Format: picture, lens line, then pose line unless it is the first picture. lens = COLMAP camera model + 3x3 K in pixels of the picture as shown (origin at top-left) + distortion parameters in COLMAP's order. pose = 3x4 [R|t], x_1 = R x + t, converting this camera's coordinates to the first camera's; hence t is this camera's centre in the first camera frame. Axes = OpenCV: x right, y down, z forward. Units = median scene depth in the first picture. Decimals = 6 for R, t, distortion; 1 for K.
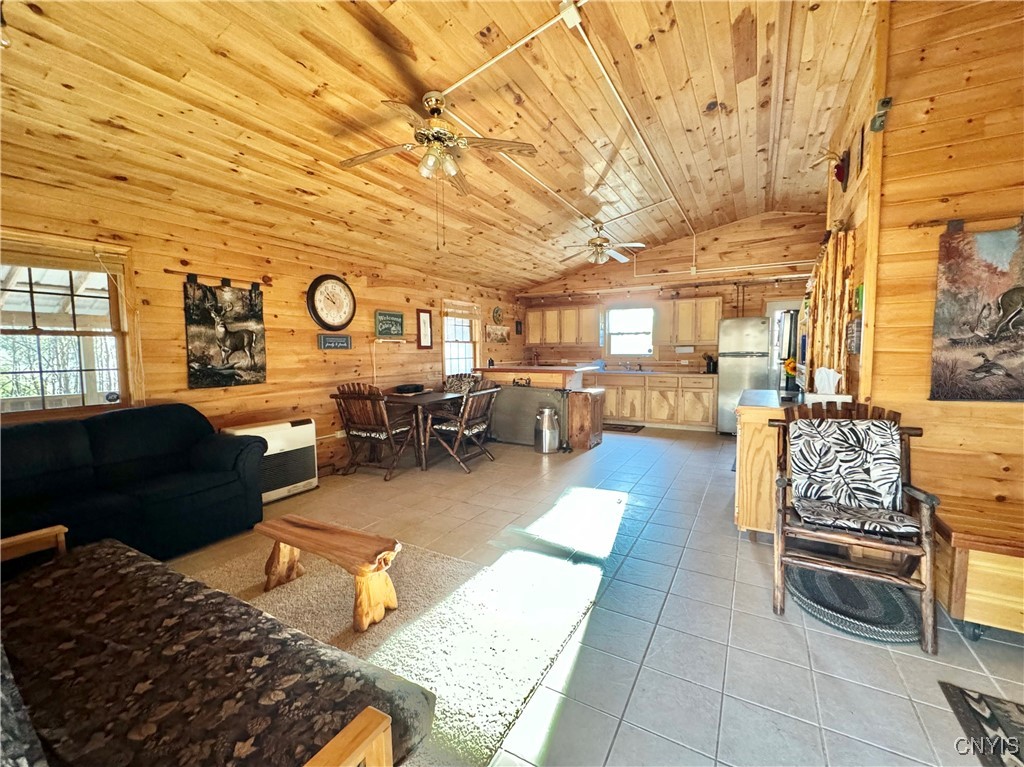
lens RADIAL K [[430.3, 0, 512.0], [0, 430.3, 383.5], [0, 0, 1]] dist [0.003810, 0.000284]
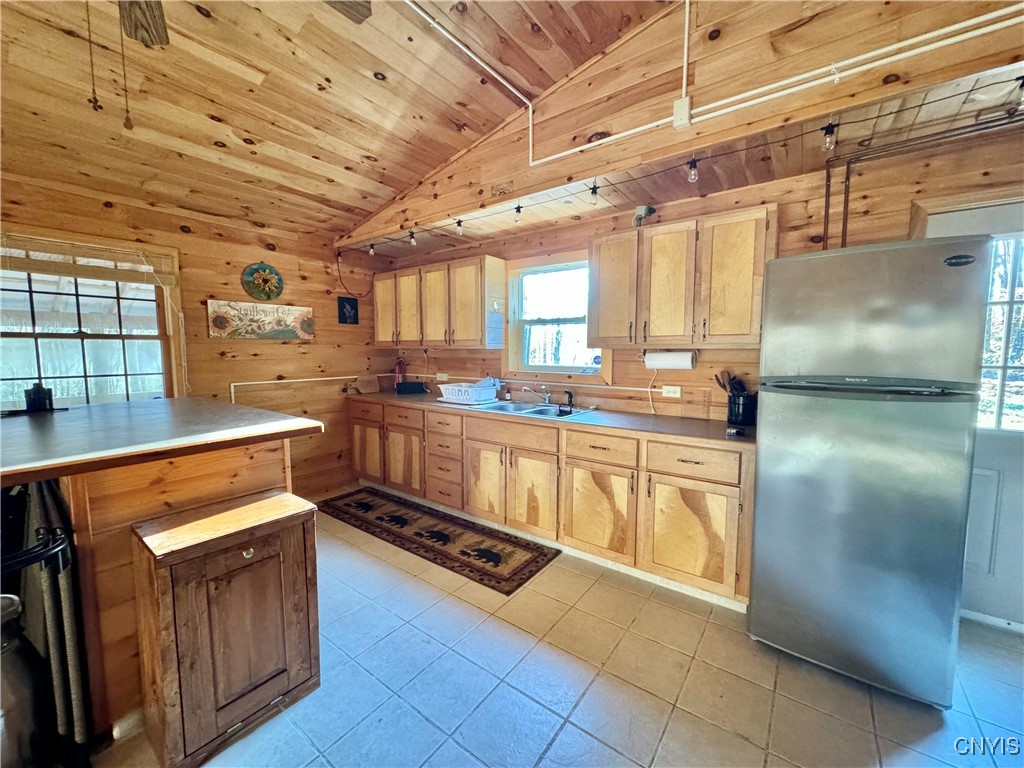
lens RADIAL K [[405.5, 0, 512.0], [0, 405.5, 384.0], [0, 0, 1]] dist [-0.000868, -0.000126]
pose [[0.992430, 0.019246, -0.121297, 0.427343], [-0.018113, 0.999781, 0.010436, -0.081672], [0.121471, -0.008160, 0.992561, 0.871240]]
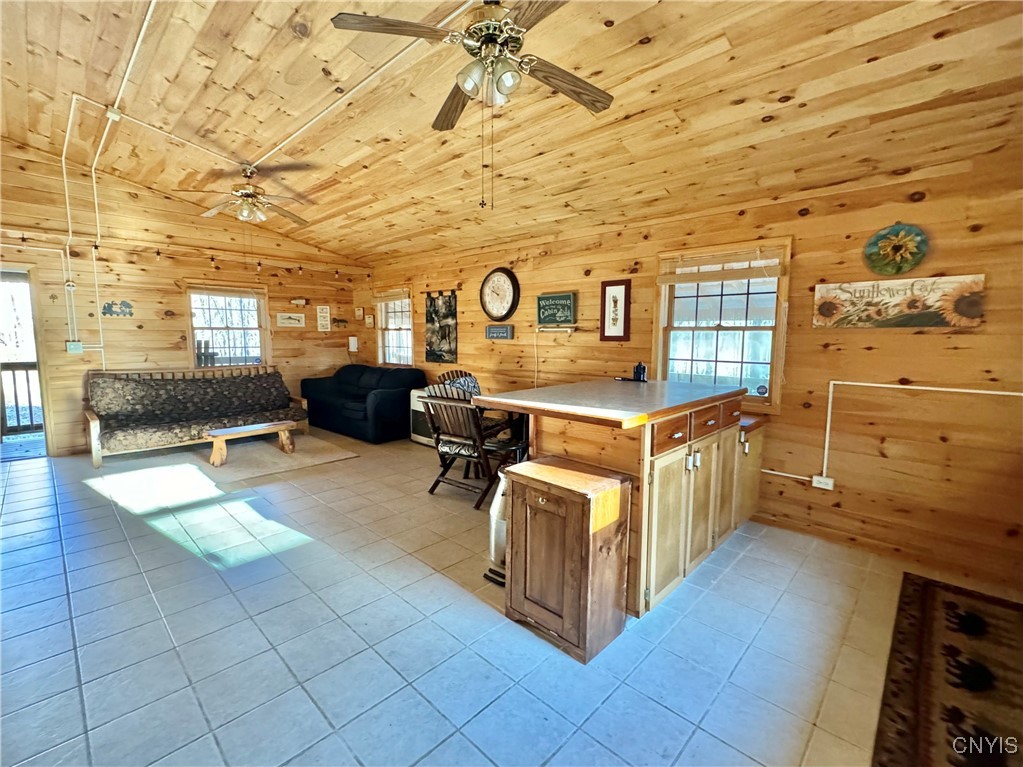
lens RADIAL K [[452.6, 0, 511.5], [0, 452.6, 383.5], [0, 0, 1]] dist [-0.003843, -0.000240]
pose [[-0.240874, 0.111893, -0.964085, 0.589087], [-0.078458, 0.987836, 0.134253, -0.111164], [0.967380, 0.107978, -0.229165, 1.167690]]
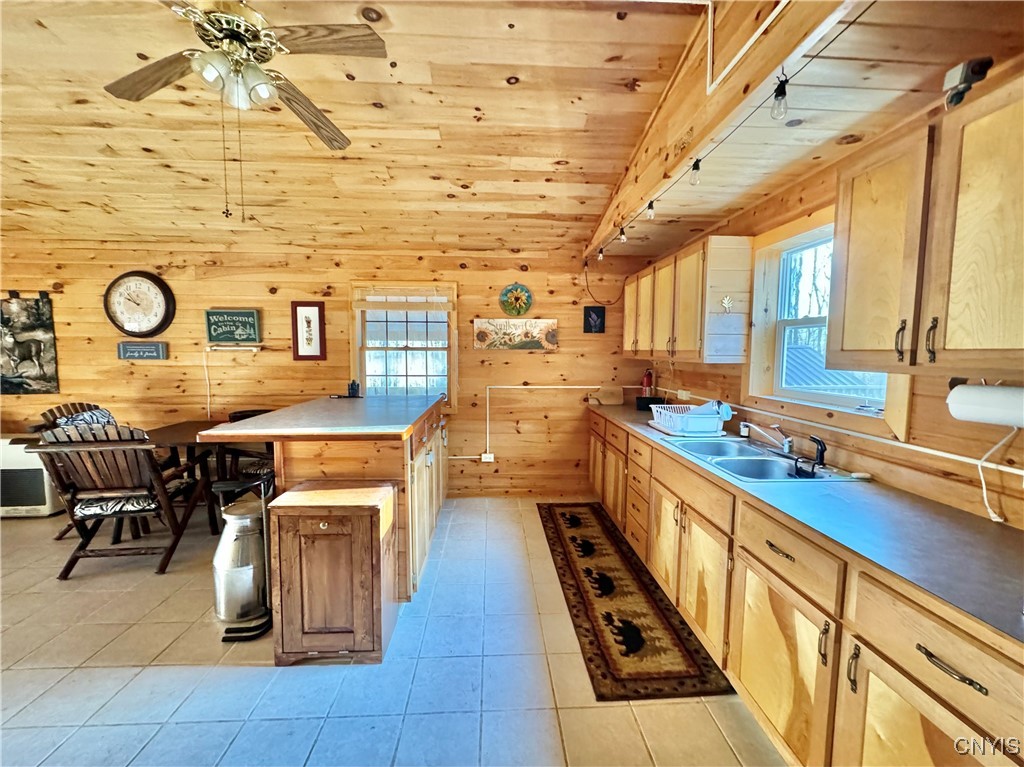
lens RADIAL K [[412.2, 0, 512.2], [0, 412.2, 383.7], [0, 0, 1]] dist [0.000053, -0.000206]
pose [[0.540475, 0.078336, -0.837705, 0.593001], [-0.075153, 0.996171, 0.044666, -0.110742], [0.837997, 0.038815, 0.544293, 1.054634]]
